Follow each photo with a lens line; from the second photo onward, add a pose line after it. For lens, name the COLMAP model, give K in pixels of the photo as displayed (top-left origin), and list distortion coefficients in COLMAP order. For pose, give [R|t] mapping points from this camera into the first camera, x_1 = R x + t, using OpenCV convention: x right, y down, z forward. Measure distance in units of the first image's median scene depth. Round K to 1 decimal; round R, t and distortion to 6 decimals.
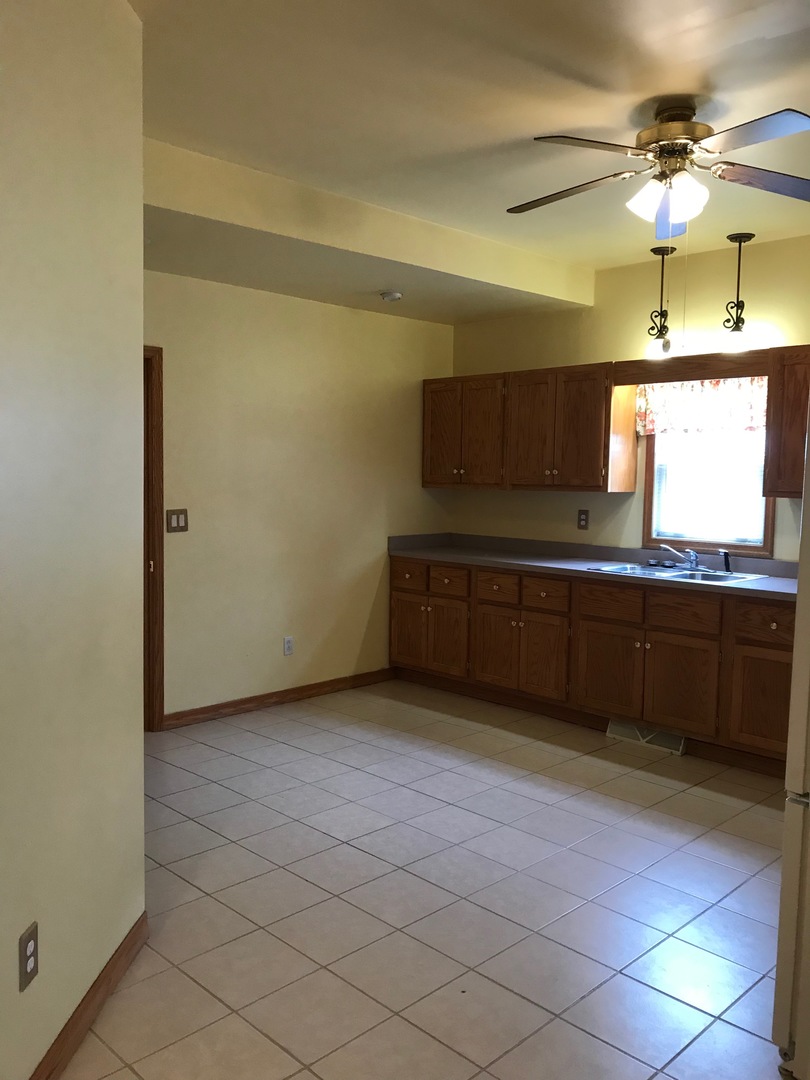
lens RADIAL K [[896.0, 0, 405.5], [0, 896.0, 545.2], [0, 0, 1]] dist [0.043054, -0.058977]
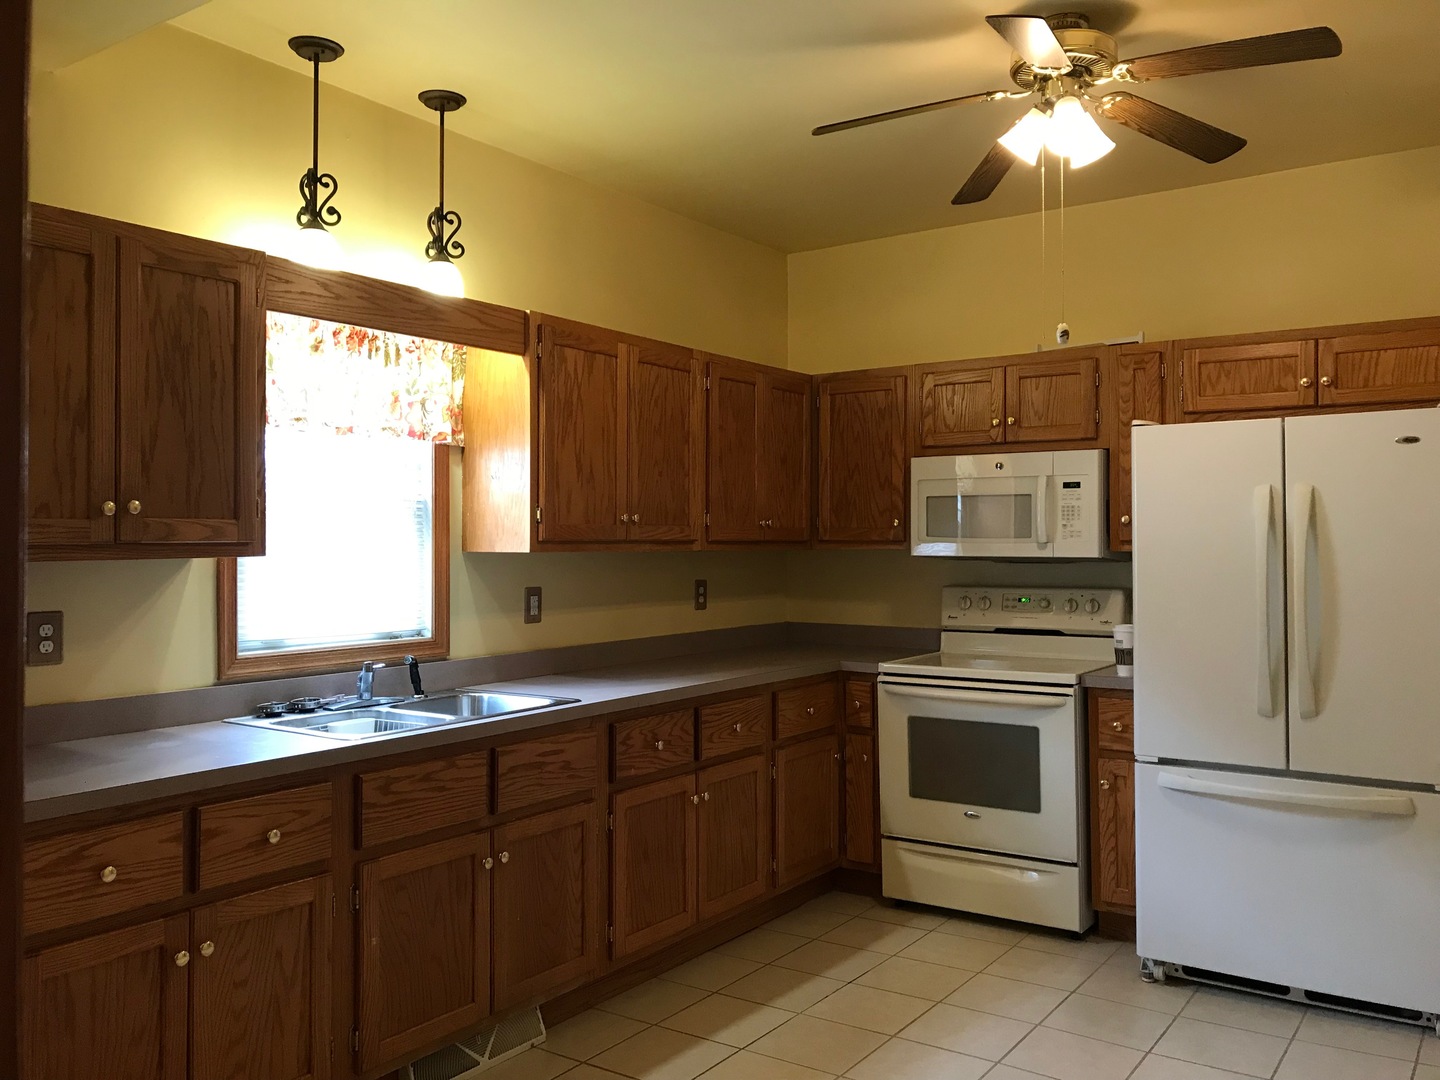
lens RADIAL K [[1194.6, 0, 724.2], [0, 1194.6, 529.4], [0, 0, 1]] dist [0.043054, -0.058977]
pose [[-0.185736, -0.009584, 0.982553, -0.384147], [0.080009, 0.996484, 0.024844, -0.071819], [-0.979337, 0.083228, -0.184316, 0.938461]]
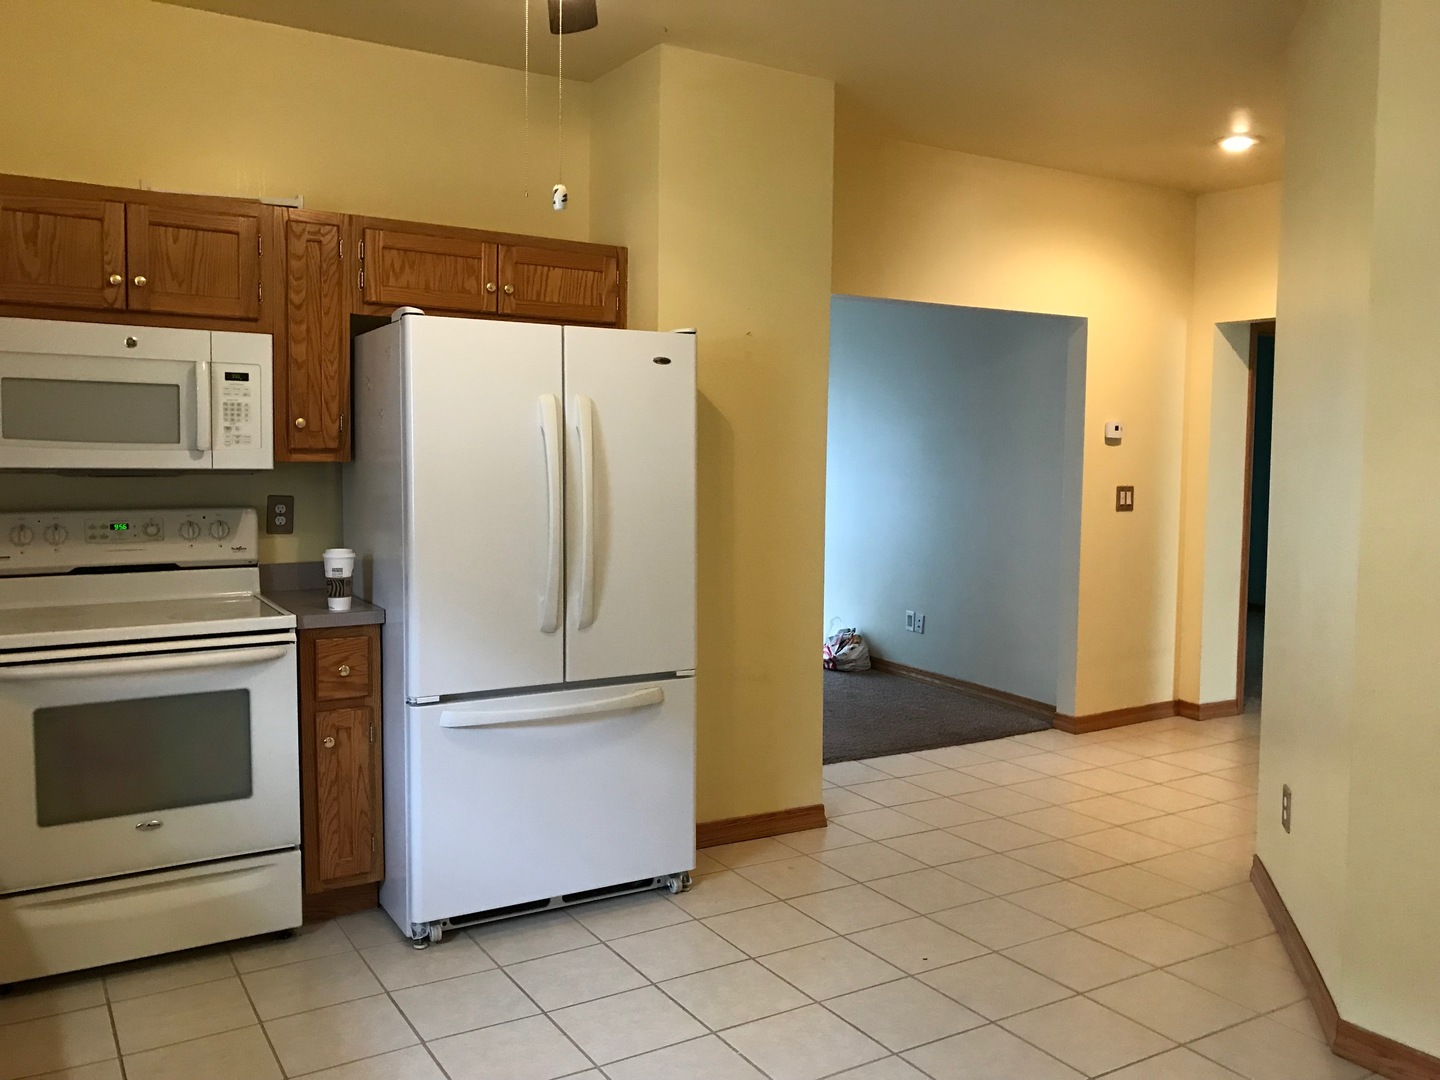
lens RADIAL K [[1194.6, 0, 725.3], [0, 1194.6, 524.9], [0, 0, 1]] dist [0.043054, -0.058977]
pose [[-0.973374, -0.043764, 0.225006, -0.146729], [-0.011084, 0.989443, 0.144498, -0.077126], [-0.228954, 0.138157, -0.963583, 1.059636]]
